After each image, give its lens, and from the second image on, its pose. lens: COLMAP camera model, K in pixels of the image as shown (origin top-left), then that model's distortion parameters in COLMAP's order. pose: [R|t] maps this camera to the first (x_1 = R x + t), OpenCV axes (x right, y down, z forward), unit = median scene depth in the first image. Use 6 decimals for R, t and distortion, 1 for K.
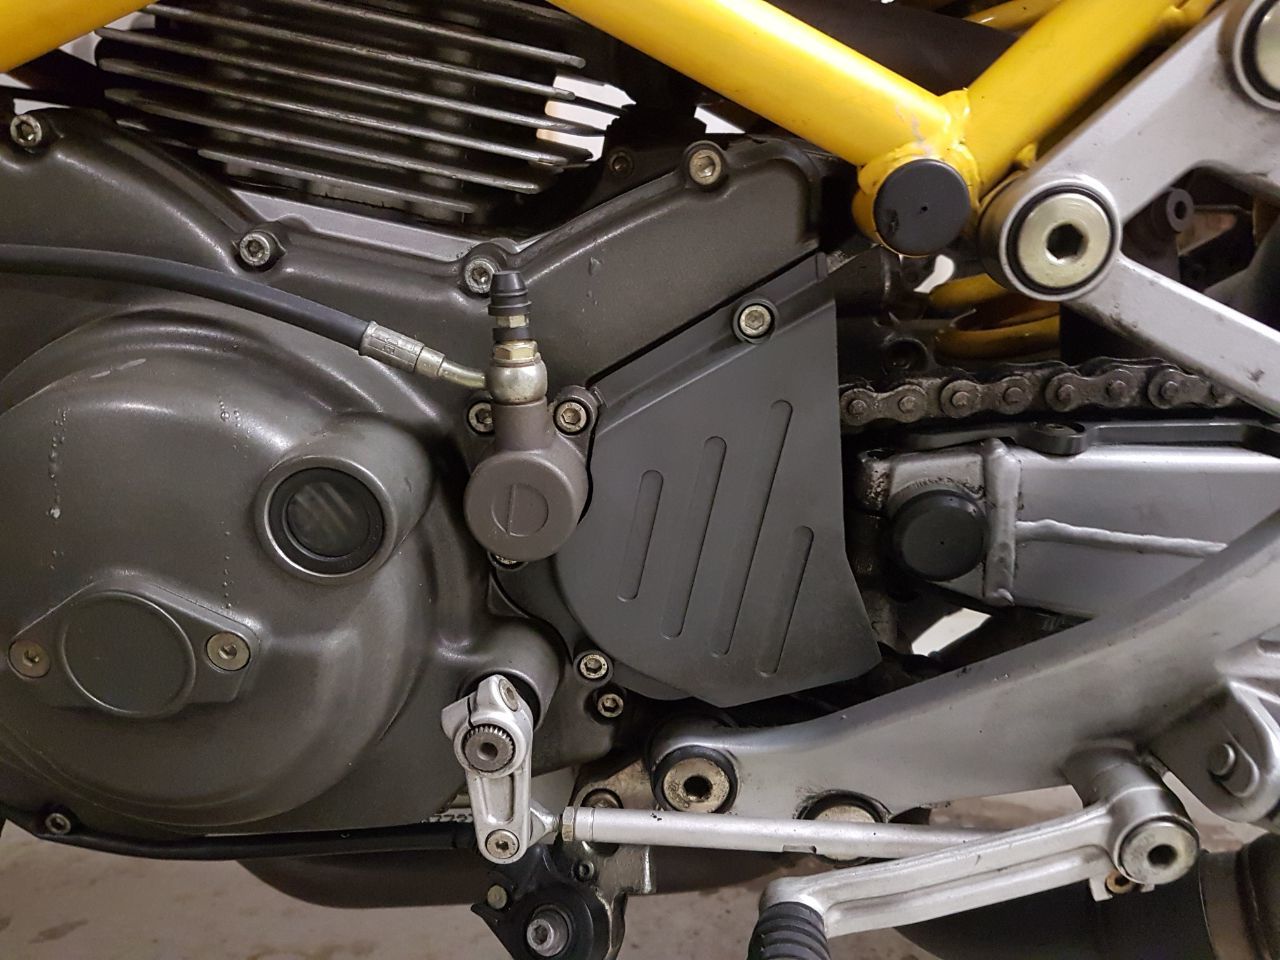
lens RADIAL K [[1005.7, 0, 637.8], [0, 1005.7, 486.4], [0, 0, 1]] dist [0.031644, -0.023877]
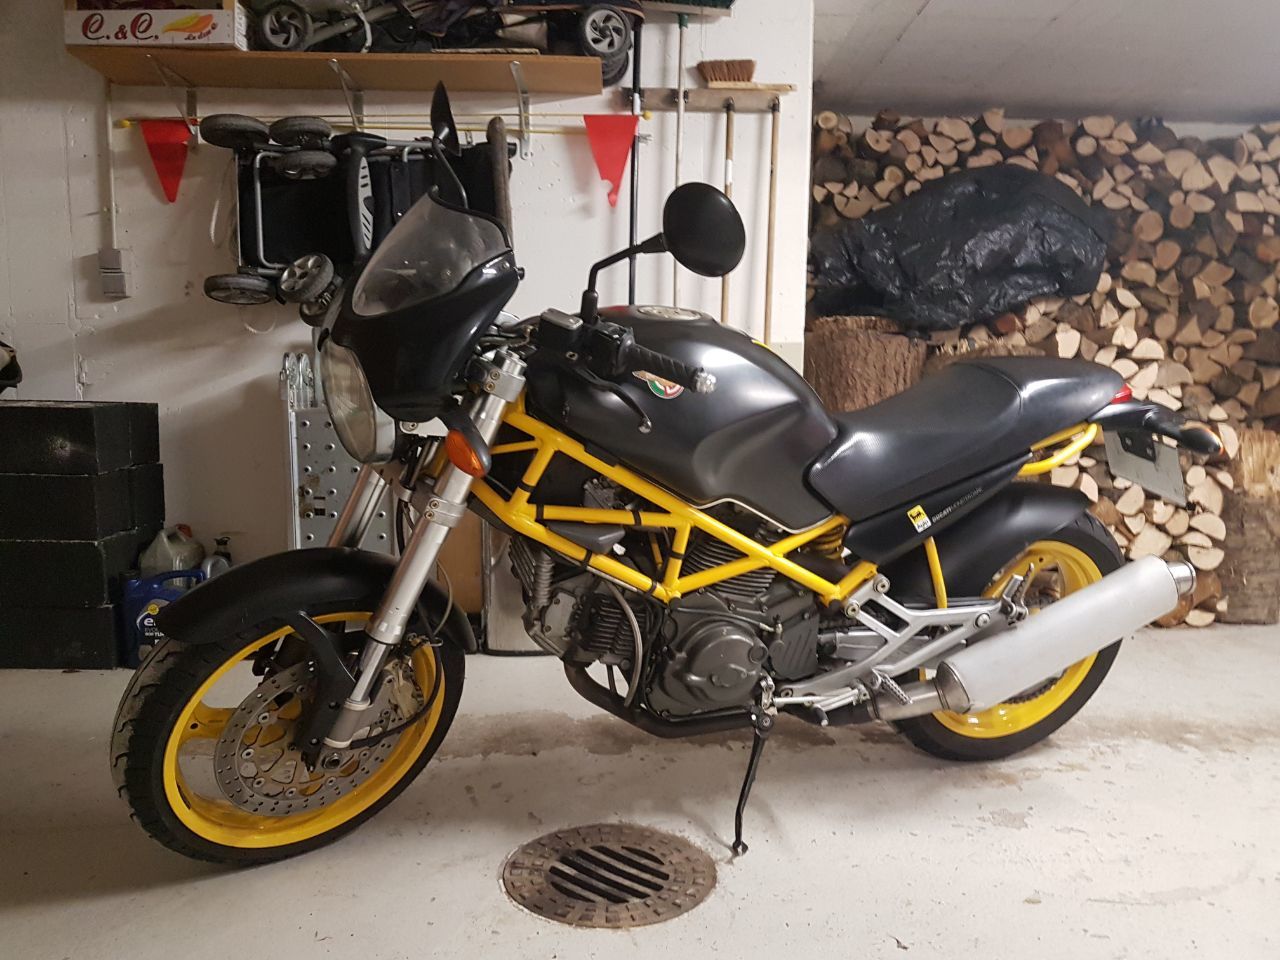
lens RADIAL K [[1005.7, 0, 633.4], [0, 1005.7, 477.9], [0, 0, 1]] dist [0.031644, -0.023877]
pose [[0.924082, 0.002859, 0.382184, -3.249137], [-0.004121, 0.999988, 0.002483, -1.029380], [-0.382172, -0.003870, 0.924083, -4.329916]]
